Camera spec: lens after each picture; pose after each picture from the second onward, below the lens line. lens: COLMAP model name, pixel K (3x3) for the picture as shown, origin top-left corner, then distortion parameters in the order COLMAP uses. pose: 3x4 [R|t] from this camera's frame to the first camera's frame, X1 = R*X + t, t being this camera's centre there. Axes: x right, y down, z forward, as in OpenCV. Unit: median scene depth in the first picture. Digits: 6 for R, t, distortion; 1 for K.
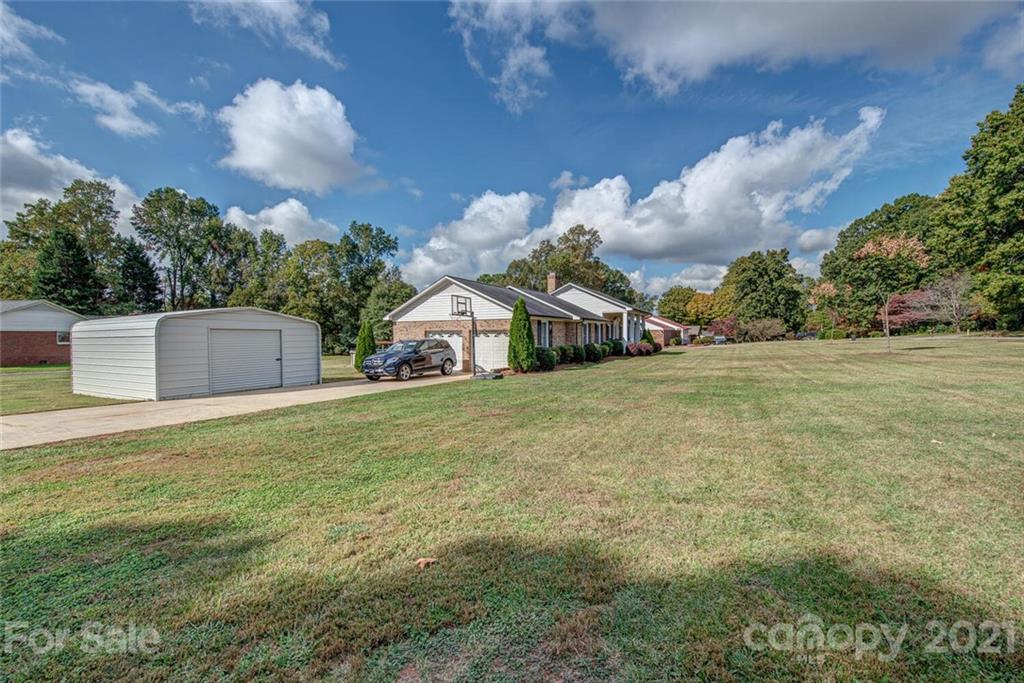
lens RADIAL K [[410.6, 0, 515.4], [0, 410.6, 341.4], [0, 0, 1]] dist [-0.007137, 0.000714]
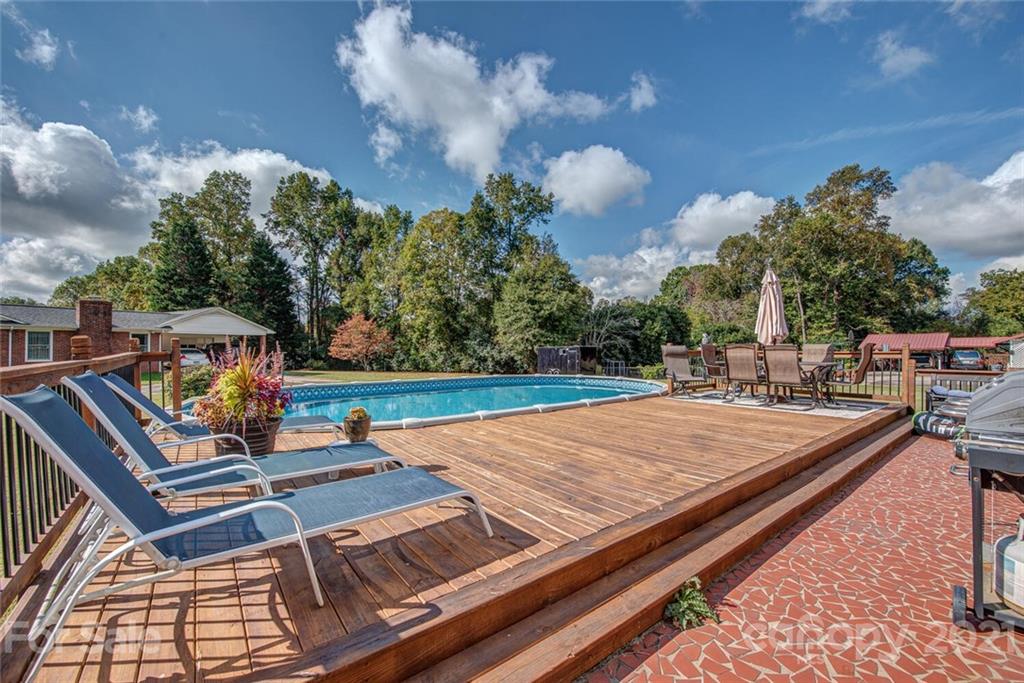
lens RADIAL K [[410.6, 0, 515.4], [0, 410.6, 341.4], [0, 0, 1]] dist [-0.007137, 0.000714]
pose [[0.908783, -0.000281, -0.417270, -0.076047], [-0.011871, 0.999578, -0.026529, -0.000510], [0.417101, 0.029062, 0.908395, 0.425647]]
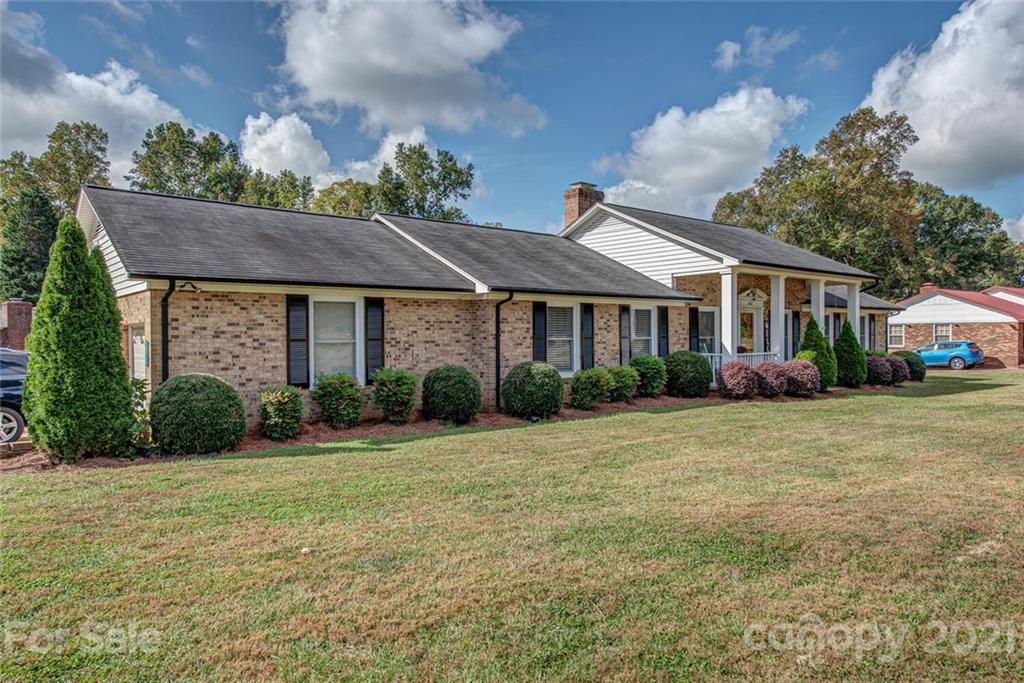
lens RADIAL K [[659.8, 0, 520.1], [0, 659.8, 337.0], [0, 0, 1]] dist [0.031743, 0.000077]
pose [[0.922996, 0.002462, -0.384803, 0.146098], [-0.006060, 0.999949, -0.008137, -0.004443], [0.384763, 0.009842, 0.922963, 0.185154]]
